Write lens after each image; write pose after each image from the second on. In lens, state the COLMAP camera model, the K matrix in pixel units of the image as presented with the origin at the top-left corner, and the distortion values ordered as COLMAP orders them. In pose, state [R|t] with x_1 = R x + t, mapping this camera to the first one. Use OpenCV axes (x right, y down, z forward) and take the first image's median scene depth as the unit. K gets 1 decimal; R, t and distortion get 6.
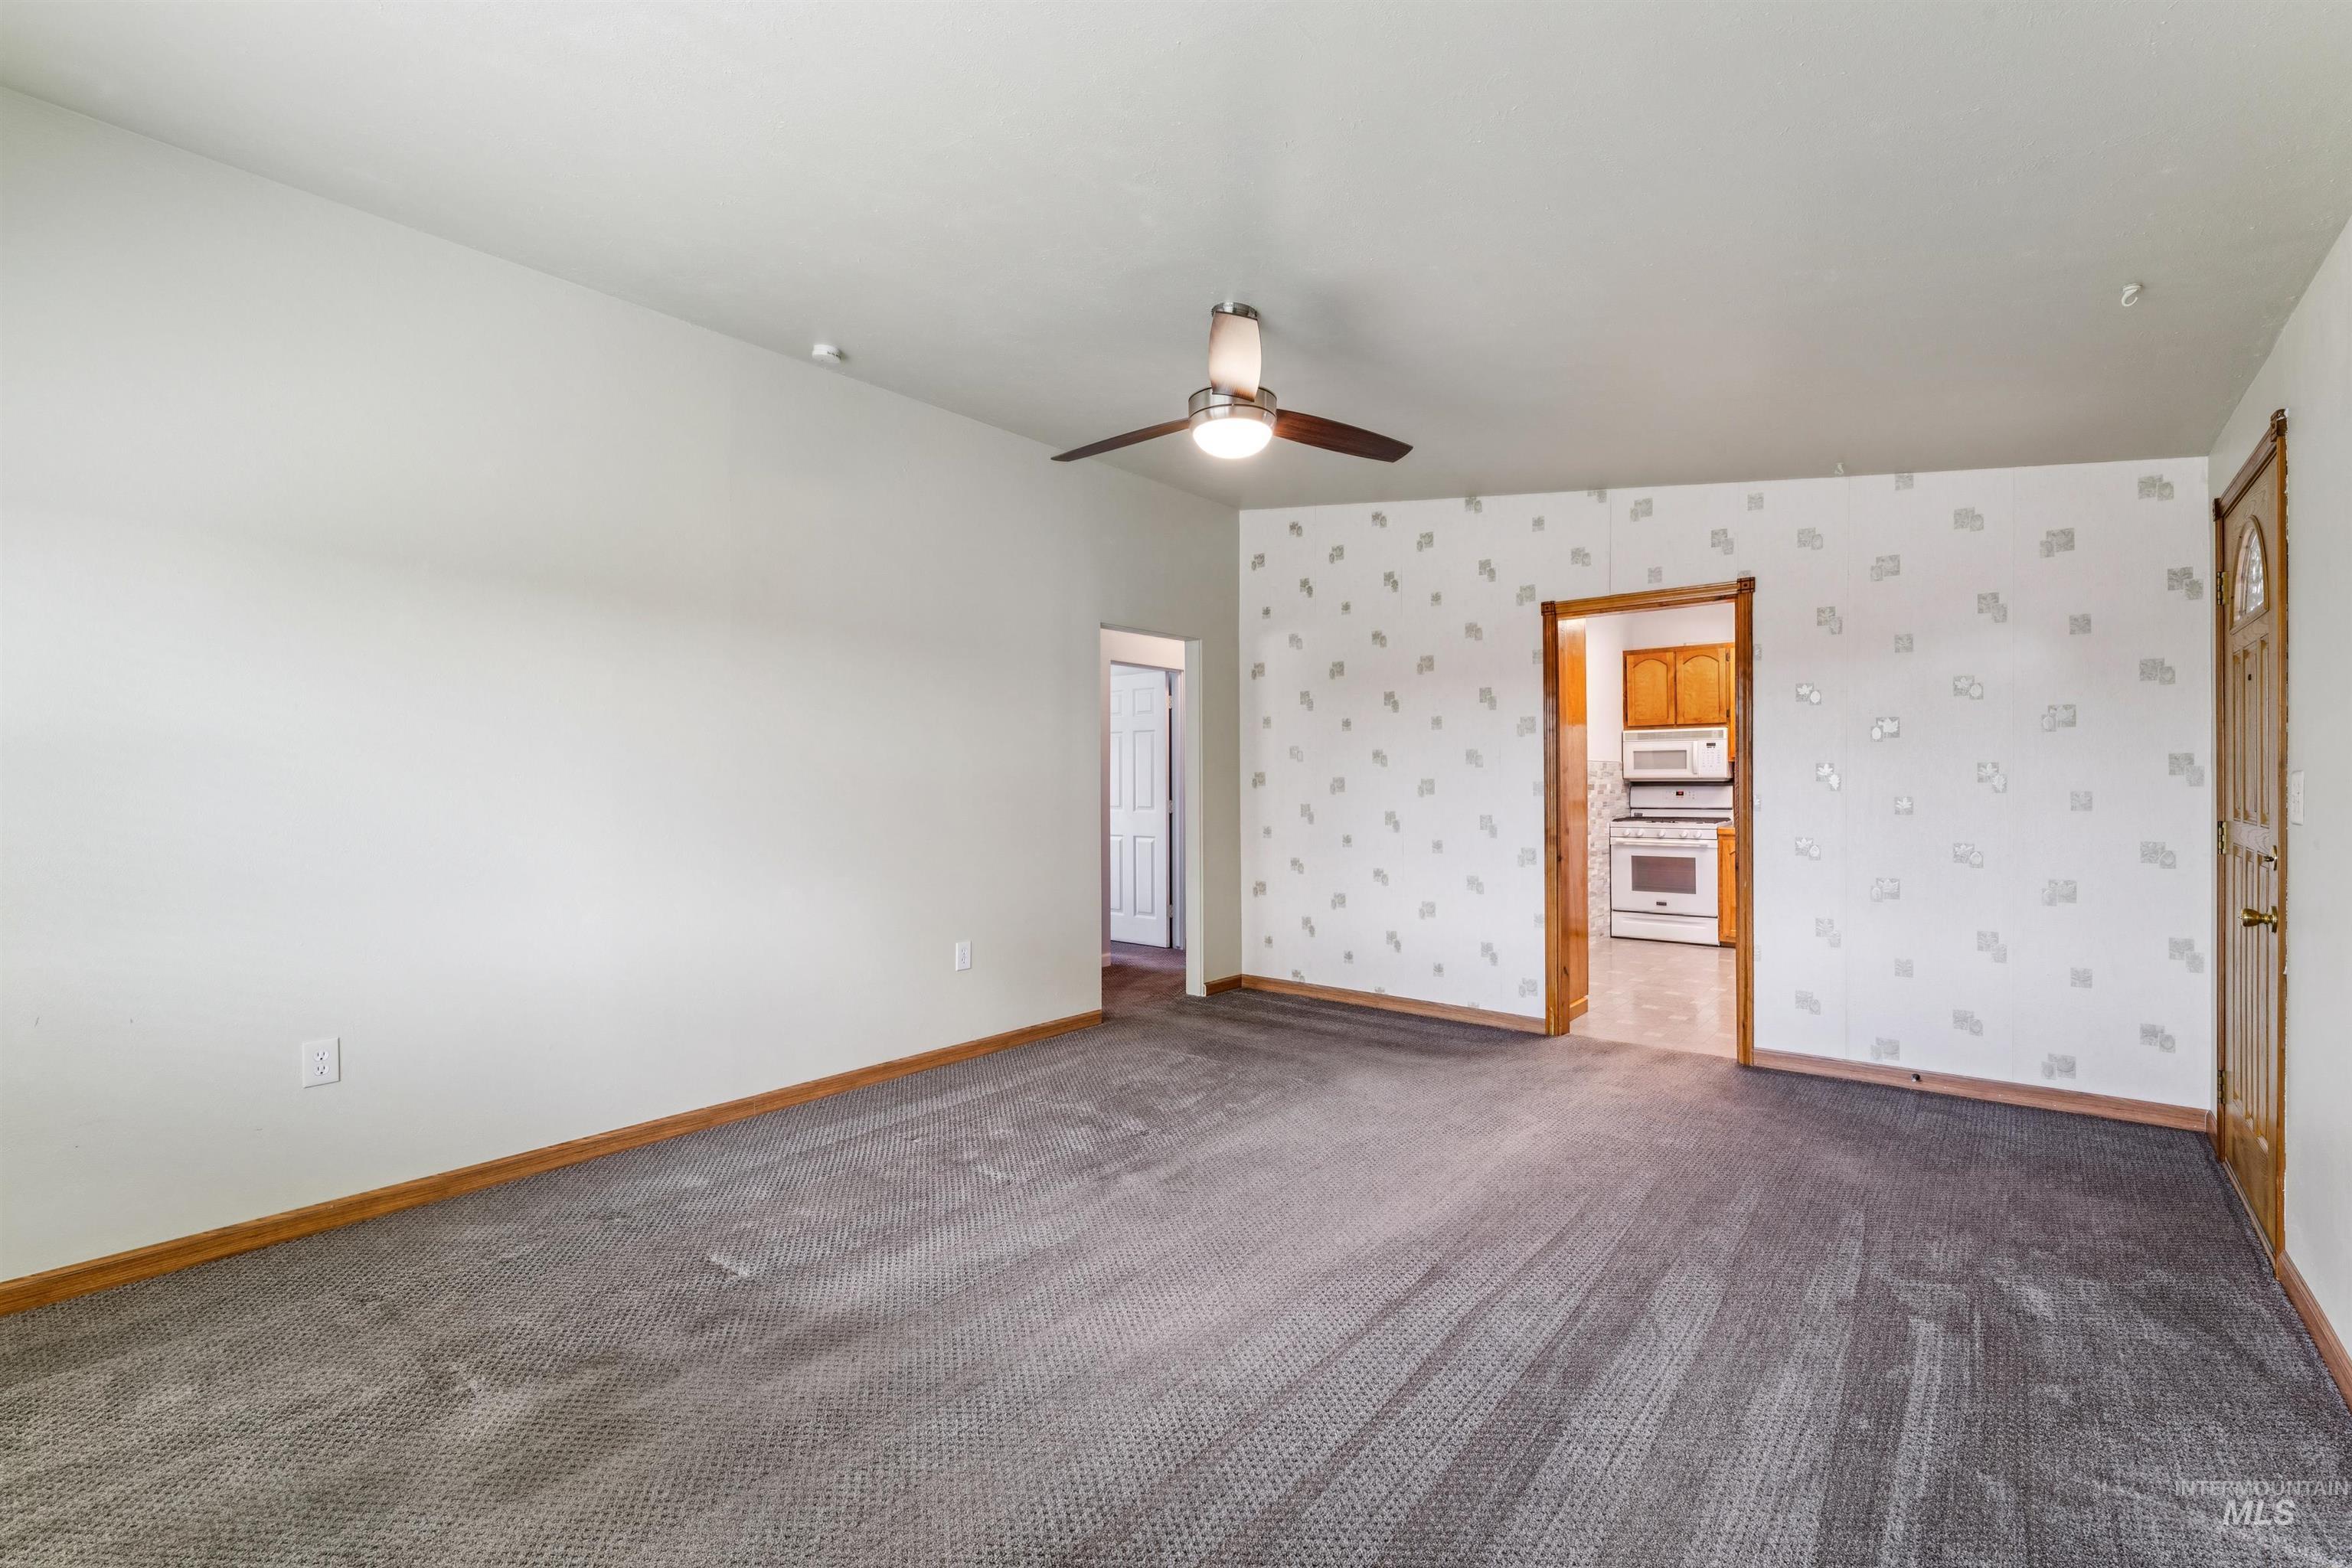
lens RADIAL K [[1014.1, 0, 1137.3], [0, 1014.1, 775.6], [0, 0, 1]] dist [-0.006002, 0.001462]
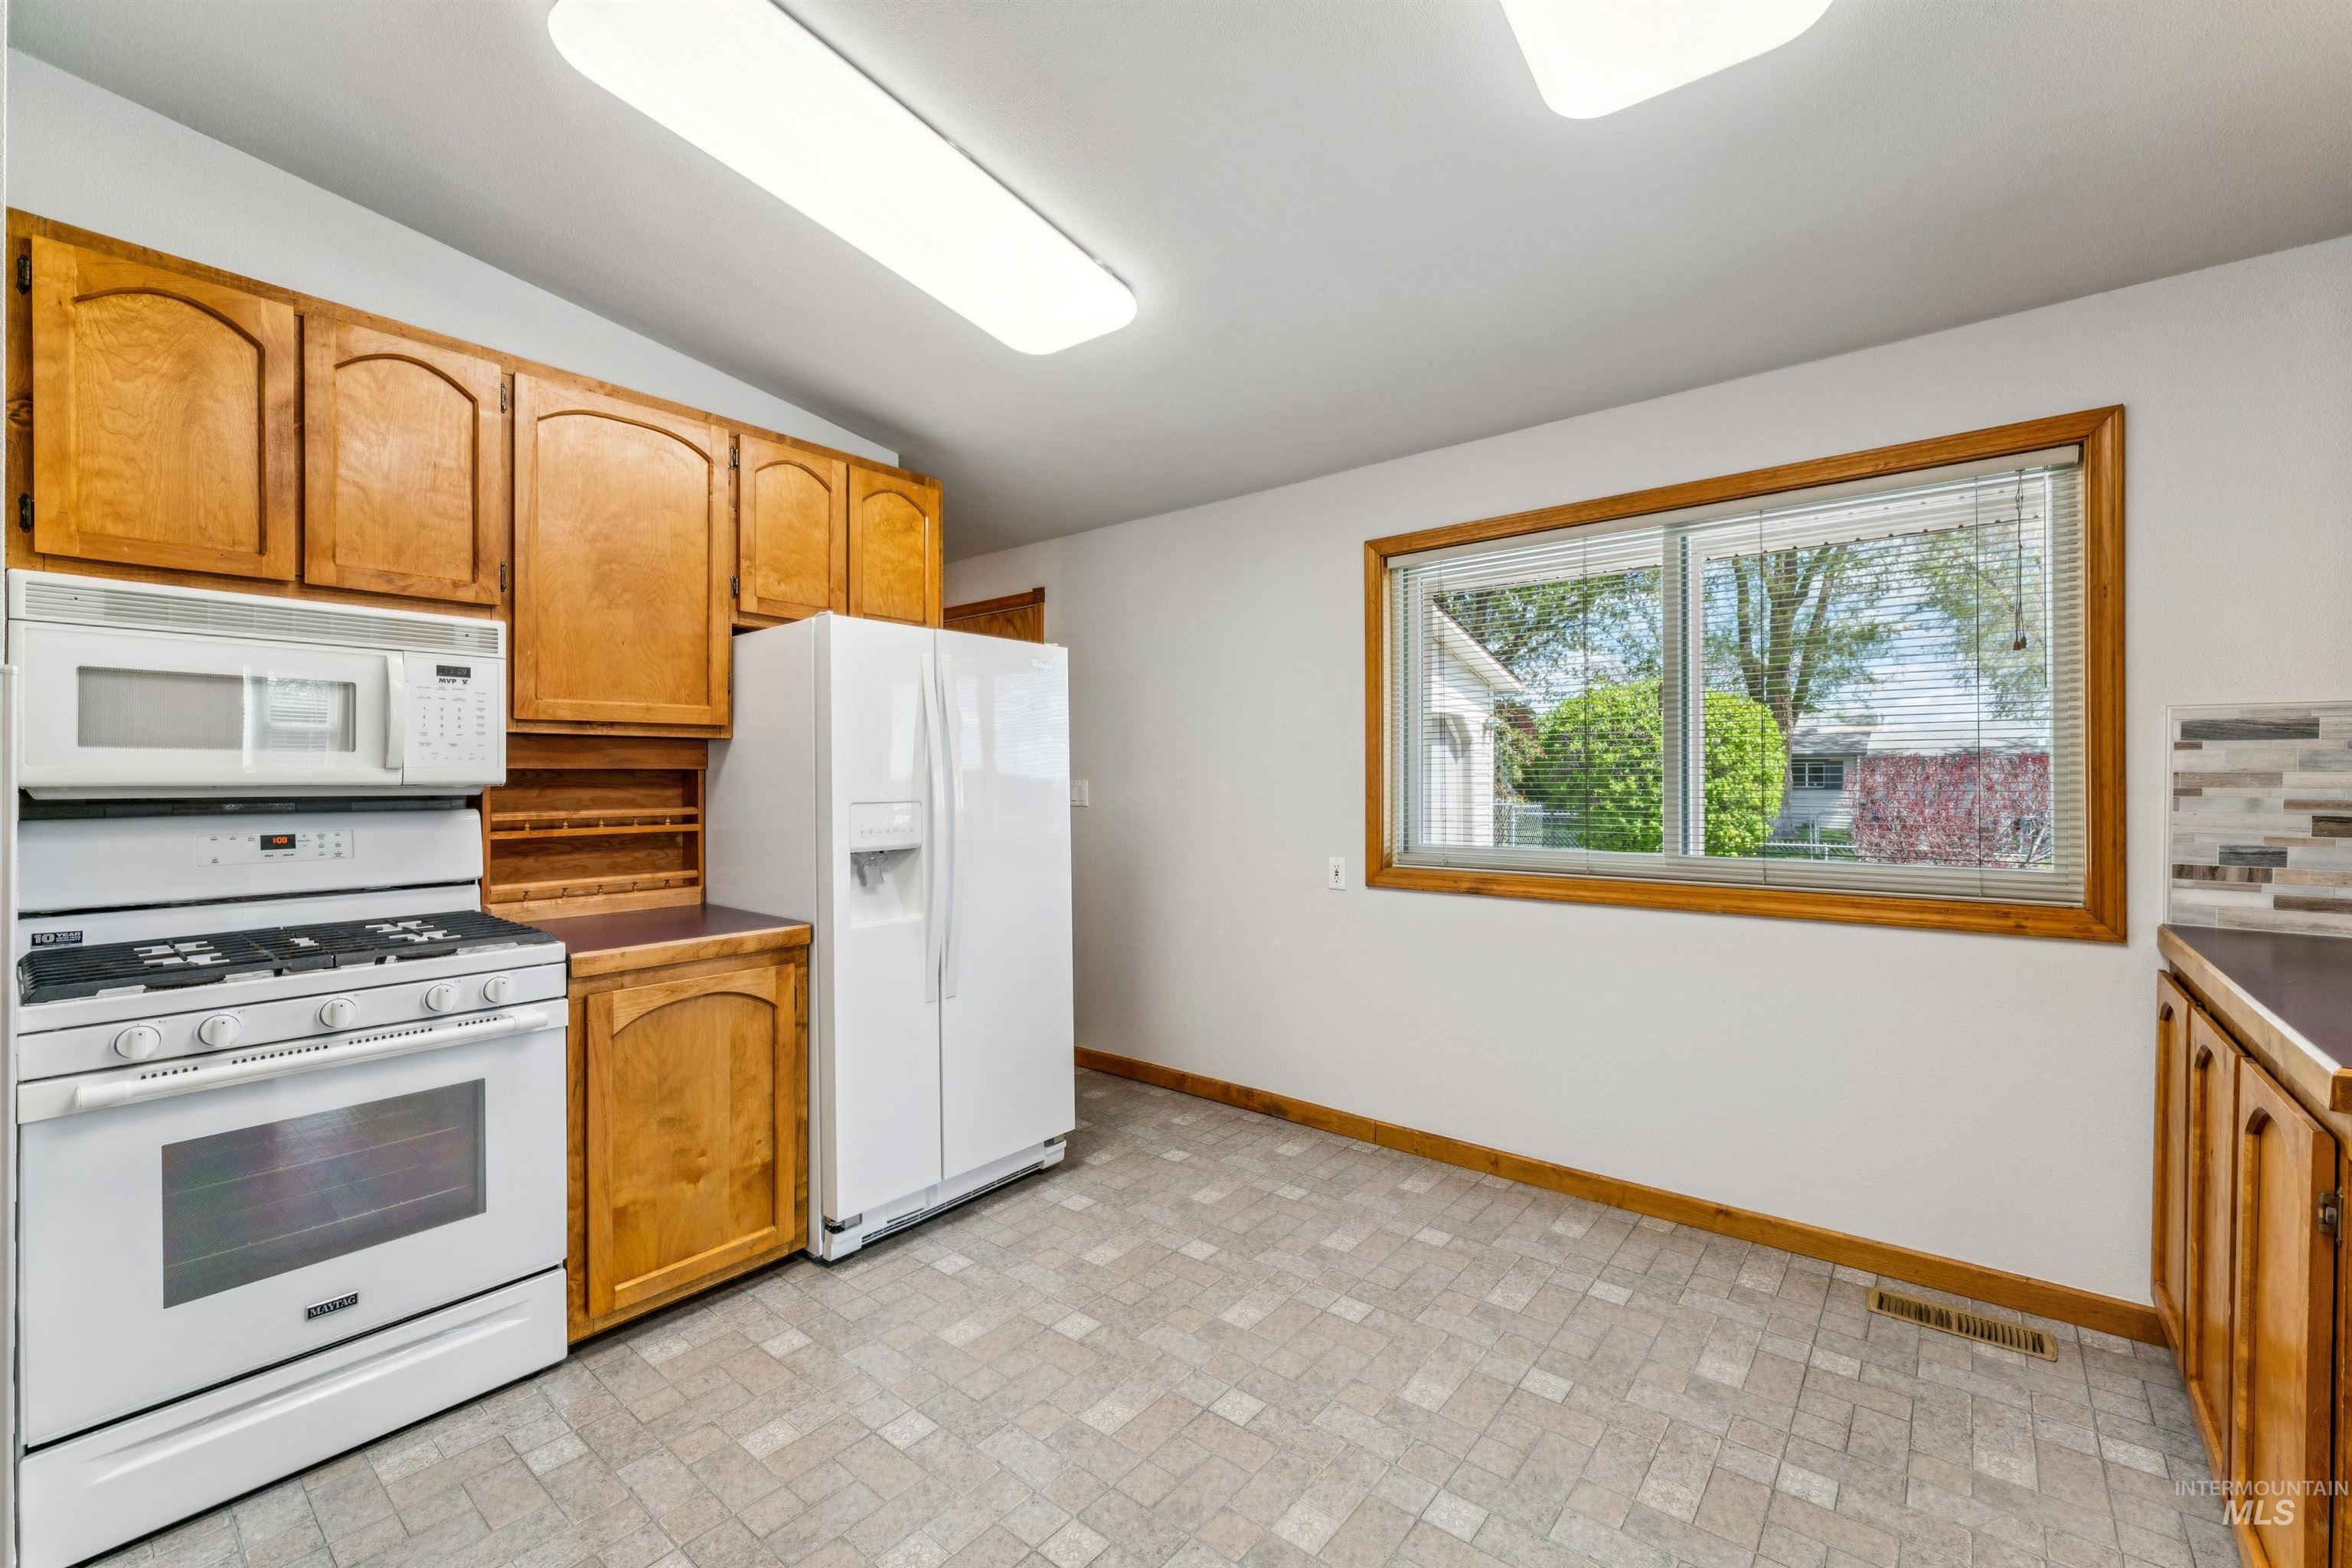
lens RADIAL K [[934.1, 0, 1175.9], [0, 934.1, 791.5], [0, 0, 1]] dist [-0.001201, -0.000201]
pose [[-0.046574, -0.002464, 0.998912, 0.277893], [-0.005054, 0.999985, 0.002231, 0.002465], [-0.998902, -0.004945, -0.046585, 0.787324]]
